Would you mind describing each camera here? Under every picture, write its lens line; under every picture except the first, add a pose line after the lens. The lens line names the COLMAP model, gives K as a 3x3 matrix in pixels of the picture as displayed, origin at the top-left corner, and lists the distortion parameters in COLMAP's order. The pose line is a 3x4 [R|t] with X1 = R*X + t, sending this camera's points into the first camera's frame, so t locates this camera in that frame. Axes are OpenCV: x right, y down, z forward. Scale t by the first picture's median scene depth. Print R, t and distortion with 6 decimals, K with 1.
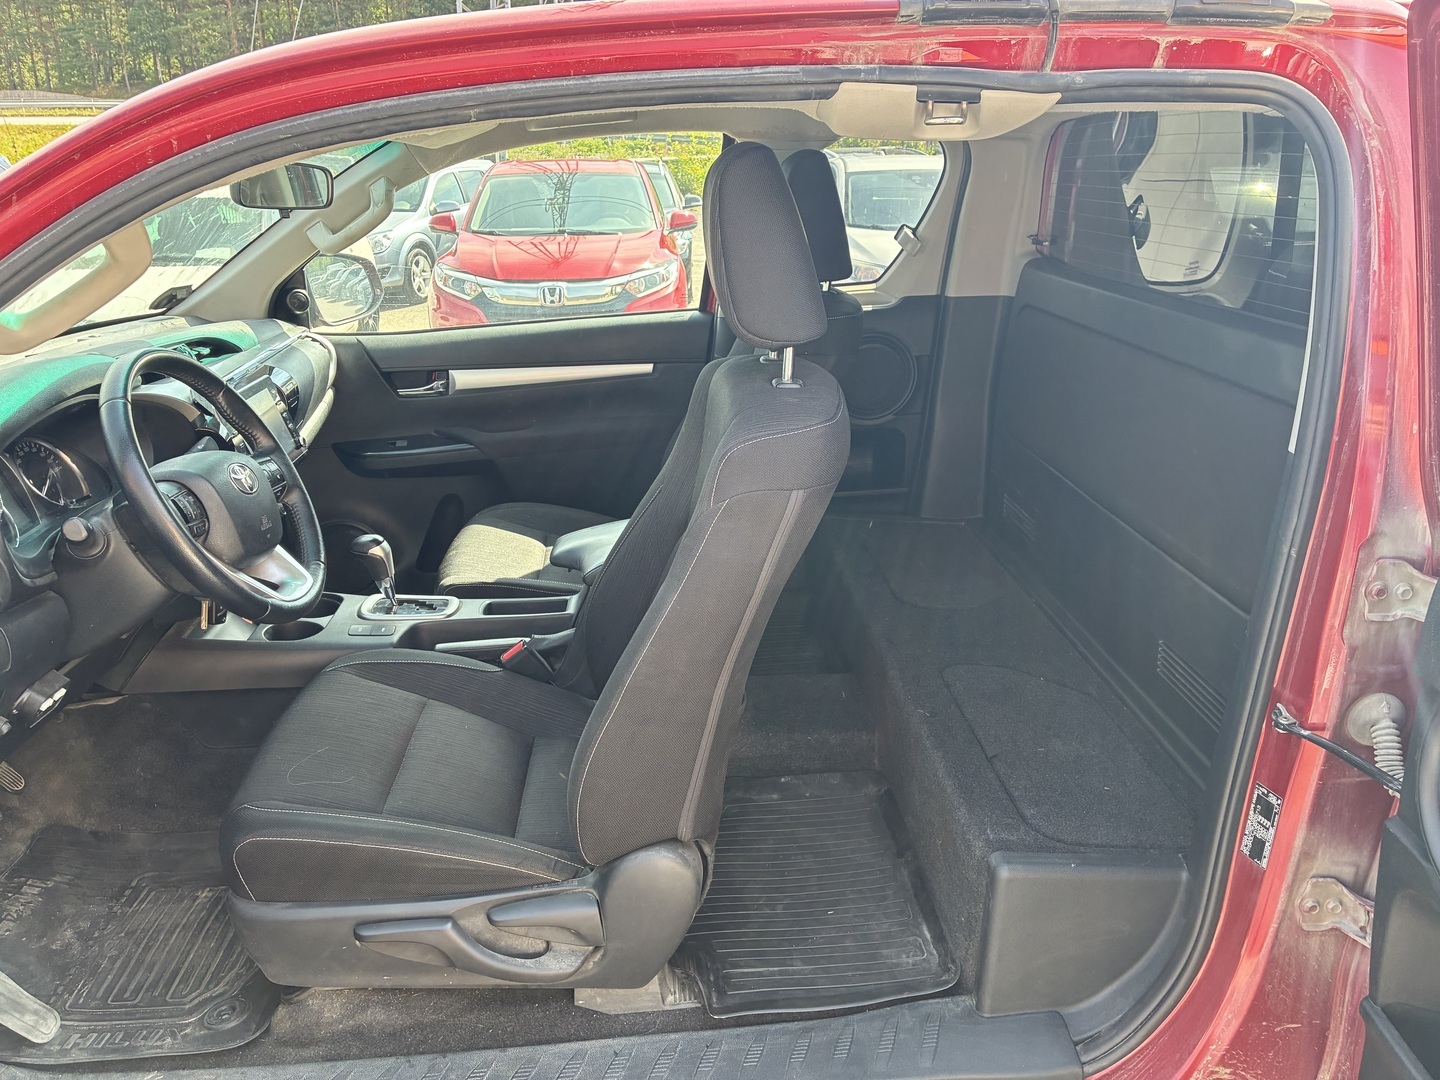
lens RADIAL K [[1079.7, 0, 719.2], [0, 1079.7, 511.4], [0, 0, 1]] dist [0.040612, -0.057338]
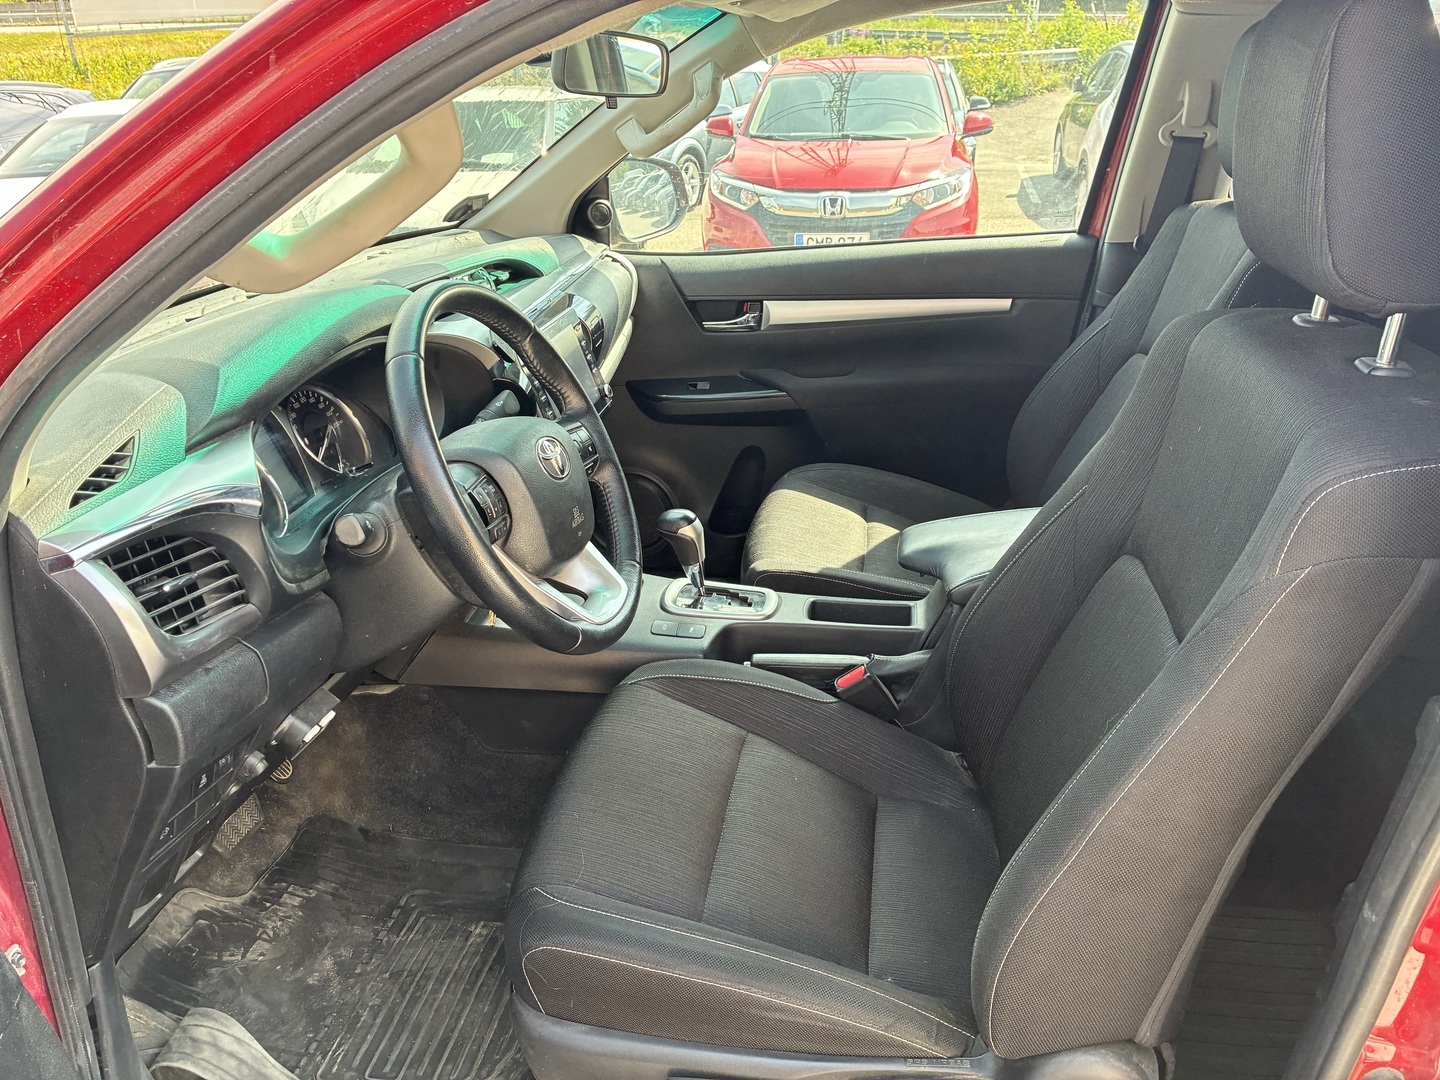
lens RADIAL K [[1079.7, 0, 719.2], [0, 1079.7, 511.4], [0, 0, 1]] dist [0.040612, -0.057338]
pose [[0.973773, 0.079708, -0.213103, -0.119523], [-0.062650, 0.994354, 0.085646, -0.049409], [0.218726, -0.070049, 0.973269, 0.211356]]
